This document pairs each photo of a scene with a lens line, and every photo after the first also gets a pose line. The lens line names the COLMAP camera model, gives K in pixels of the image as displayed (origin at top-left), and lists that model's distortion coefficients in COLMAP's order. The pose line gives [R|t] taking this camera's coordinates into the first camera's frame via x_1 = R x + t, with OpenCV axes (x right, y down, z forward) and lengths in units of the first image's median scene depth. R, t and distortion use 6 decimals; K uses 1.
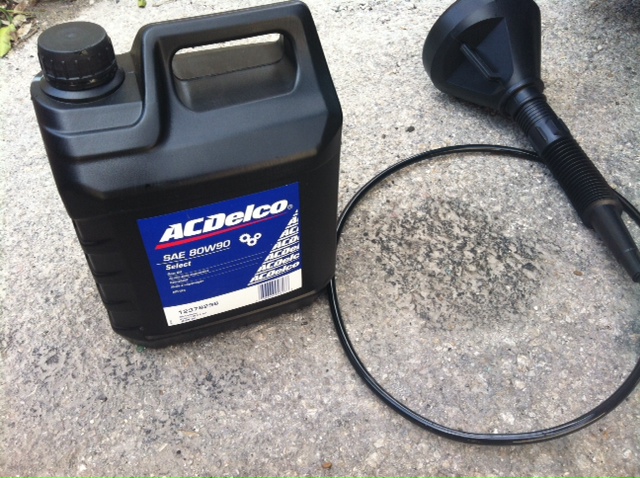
lens RADIAL K [[603.6, 0, 320.5], [0, 603.6, 237.2], [0, 0, 1]] dist [0.012035, 0.000000]
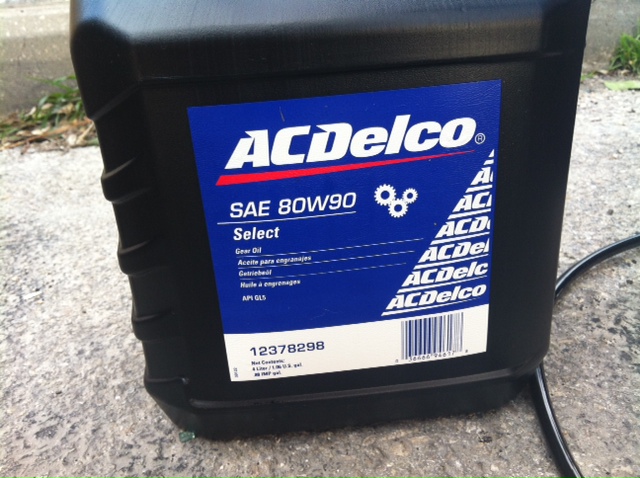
lens RADIAL K [[603.6, 0, 316.1], [0, 603.6, 240.5], [0, 0, 1]] dist [0.012035, 0.000000]
pose [[0.960567, 0.043630, -0.274605, -0.033343], [-0.139011, 0.930682, -0.338389, 0.193864], [0.240806, 0.363218, 0.900047, 0.462968]]
